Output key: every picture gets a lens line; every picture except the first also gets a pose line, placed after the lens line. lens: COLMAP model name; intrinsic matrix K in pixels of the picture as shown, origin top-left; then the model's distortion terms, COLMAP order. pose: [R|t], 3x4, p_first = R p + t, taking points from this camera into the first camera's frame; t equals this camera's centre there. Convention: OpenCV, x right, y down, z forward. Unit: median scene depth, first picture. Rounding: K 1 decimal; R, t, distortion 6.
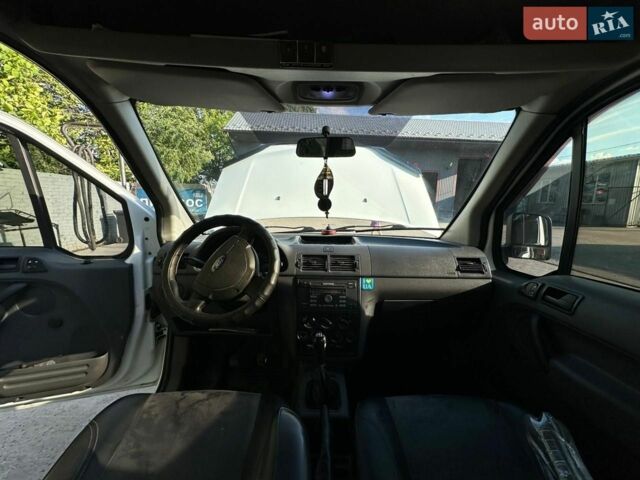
lens RADIAL K [[255.3, 0, 321.6], [0, 255.3, 243.3], [0, 0, 1]] dist [-0.000746, 0.000140]
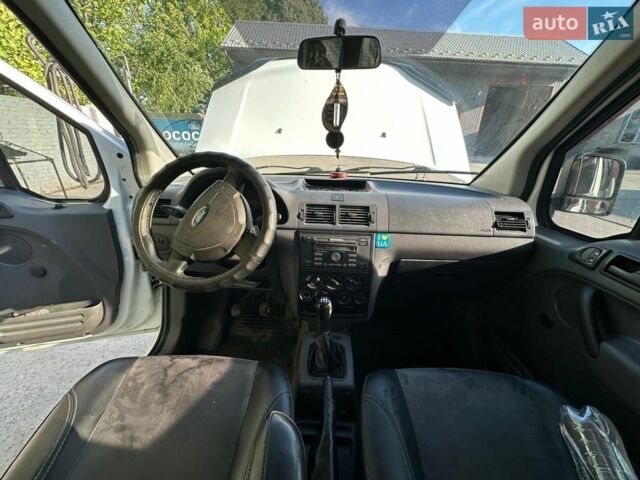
lens RADIAL K [[255.3, 0, 321.2], [0, 255.3, 242.3], [0, 0, 1]] dist [-0.000746, 0.000140]
pose [[0.999283, 0.025613, -0.027878, 0.000269], [-0.018577, 0.973384, 0.228428, -0.024761], [0.032987, -0.227747, 0.973162, 0.177084]]
